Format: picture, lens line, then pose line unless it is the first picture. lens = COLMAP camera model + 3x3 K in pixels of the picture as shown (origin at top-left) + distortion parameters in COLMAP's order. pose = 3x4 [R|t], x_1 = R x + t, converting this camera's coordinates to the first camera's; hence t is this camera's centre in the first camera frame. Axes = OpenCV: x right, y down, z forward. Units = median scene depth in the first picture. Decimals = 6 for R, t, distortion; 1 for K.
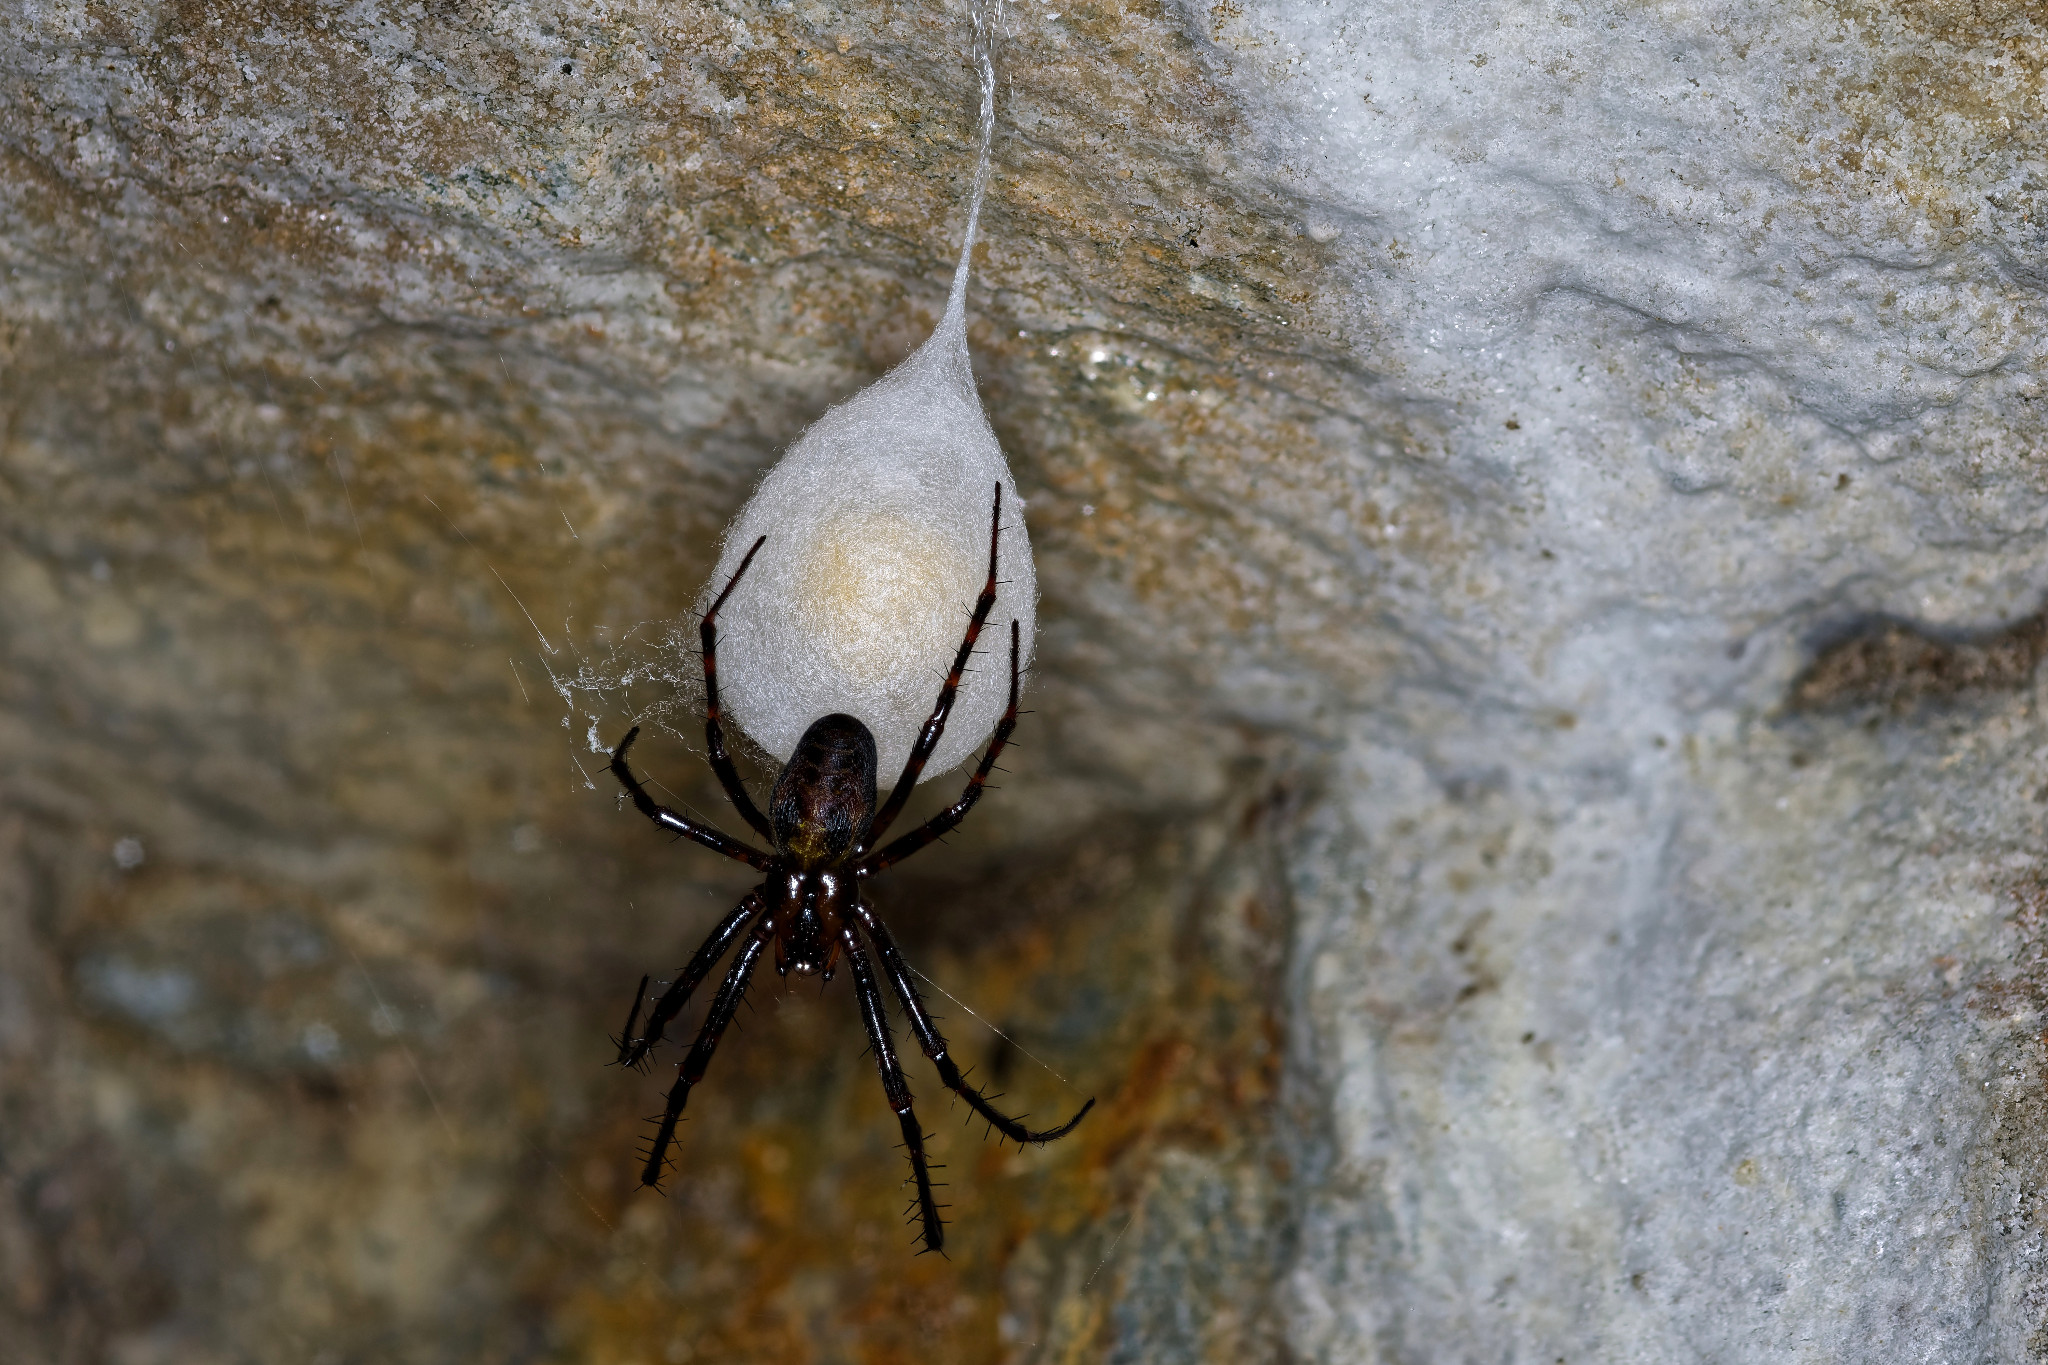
lens RADIAL K [[12433.0, 0, 1022.7], [0, 12433.0, 685.3], [0, 0, 1]] dist [-0.057472, 0.000000]
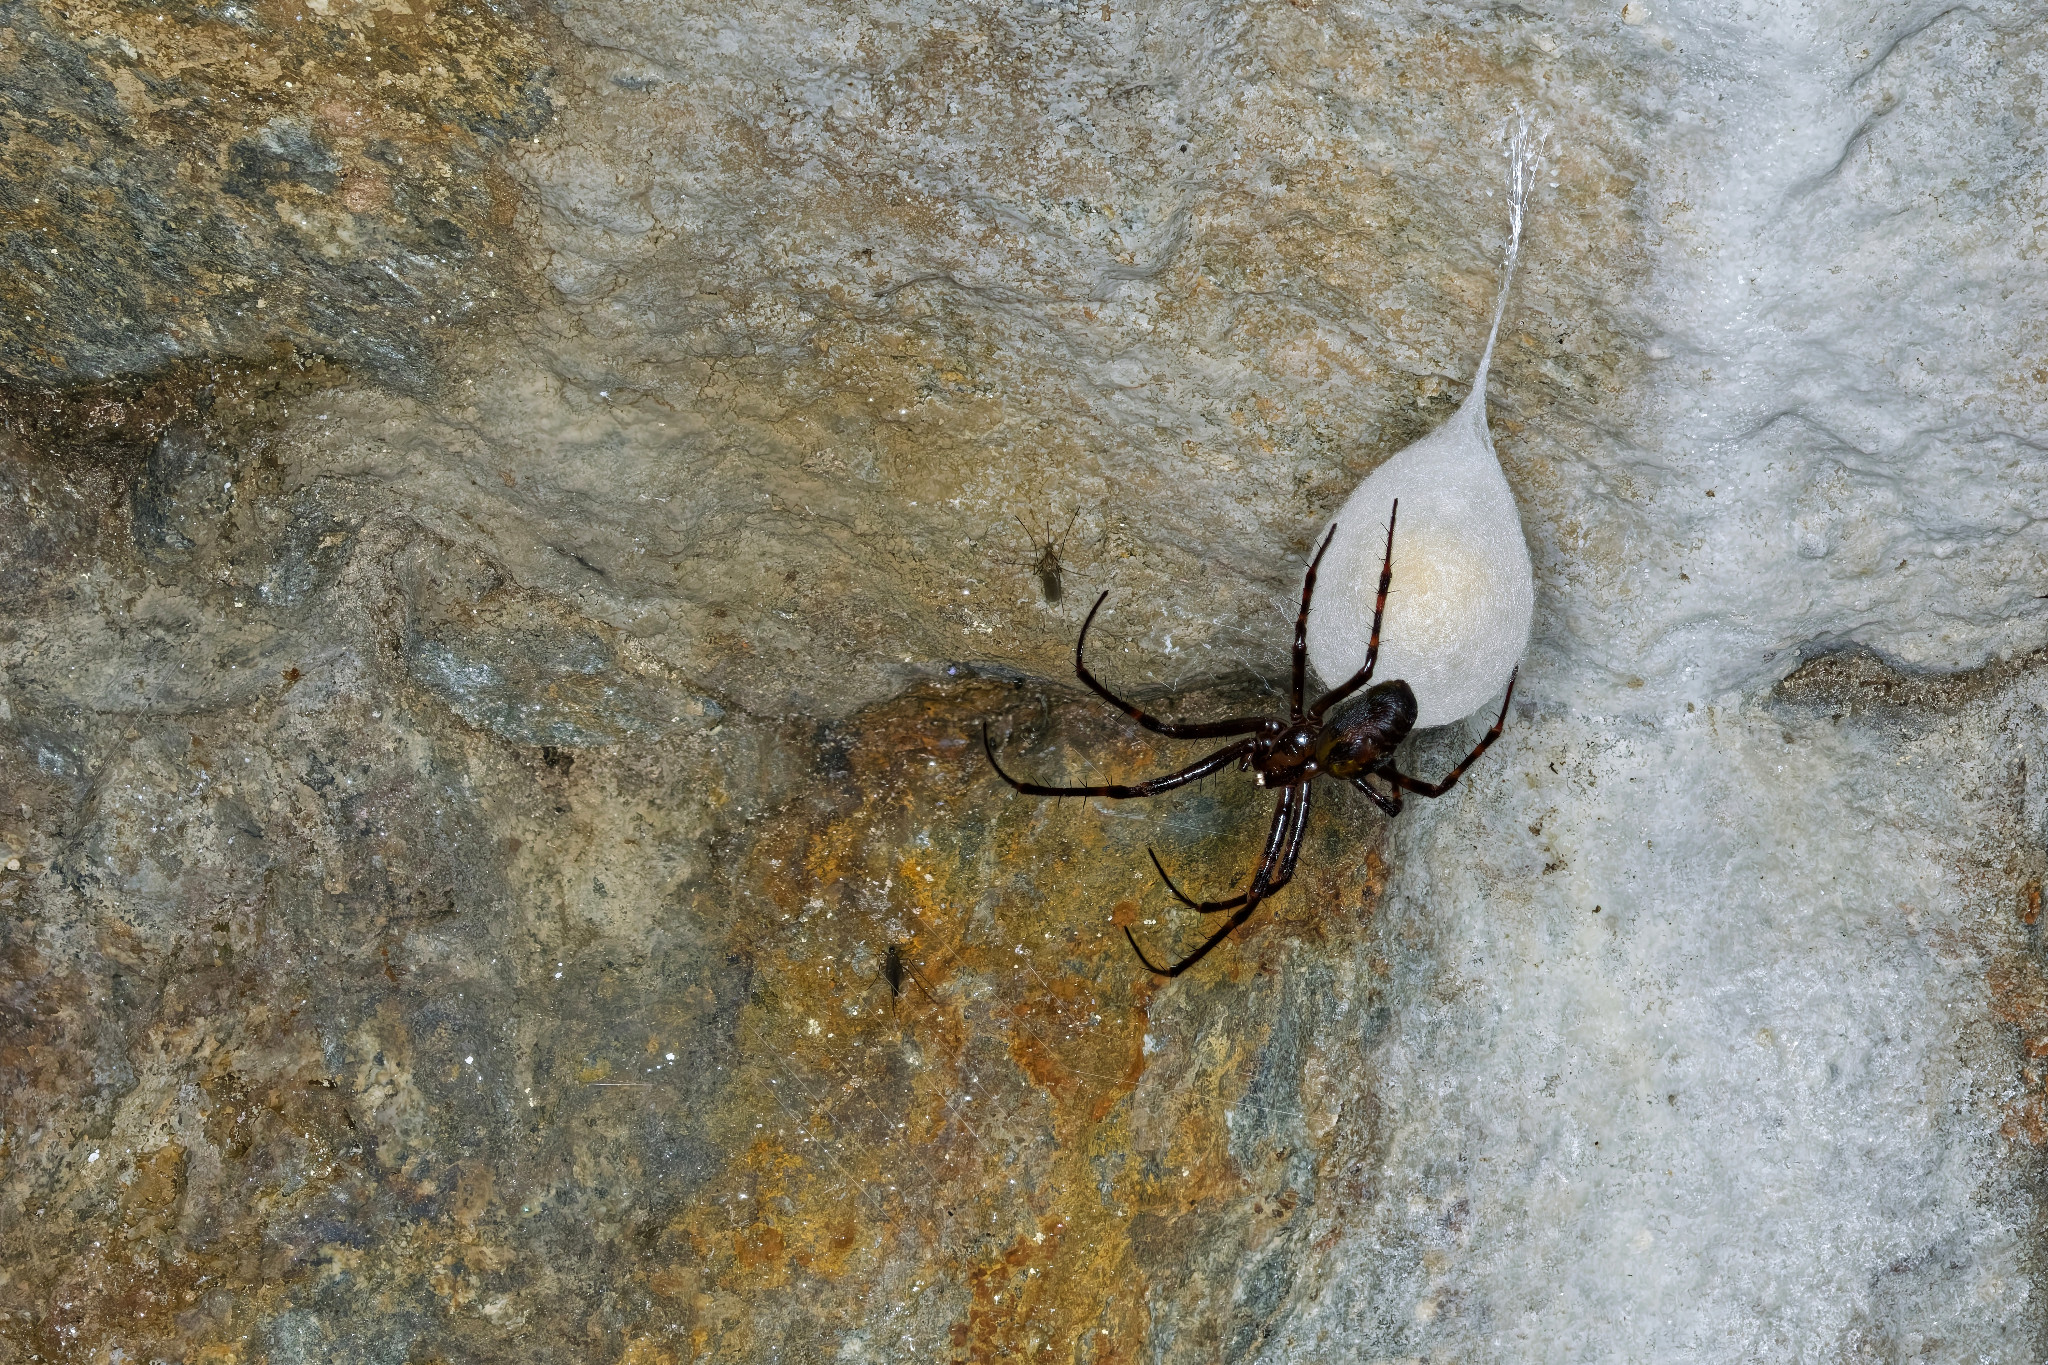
lens RADIAL K [[12433.0, 0, 1025.7], [0, 12433.0, 681.0], [0, 0, 1]] dist [-0.057472, 0.000000]
pose [[0.902126, 0.139817, 0.408191, -0.598312], [-0.181199, 0.981341, 0.064322, -0.076136], [-0.391581, -0.131990, 0.910628, -0.251409]]
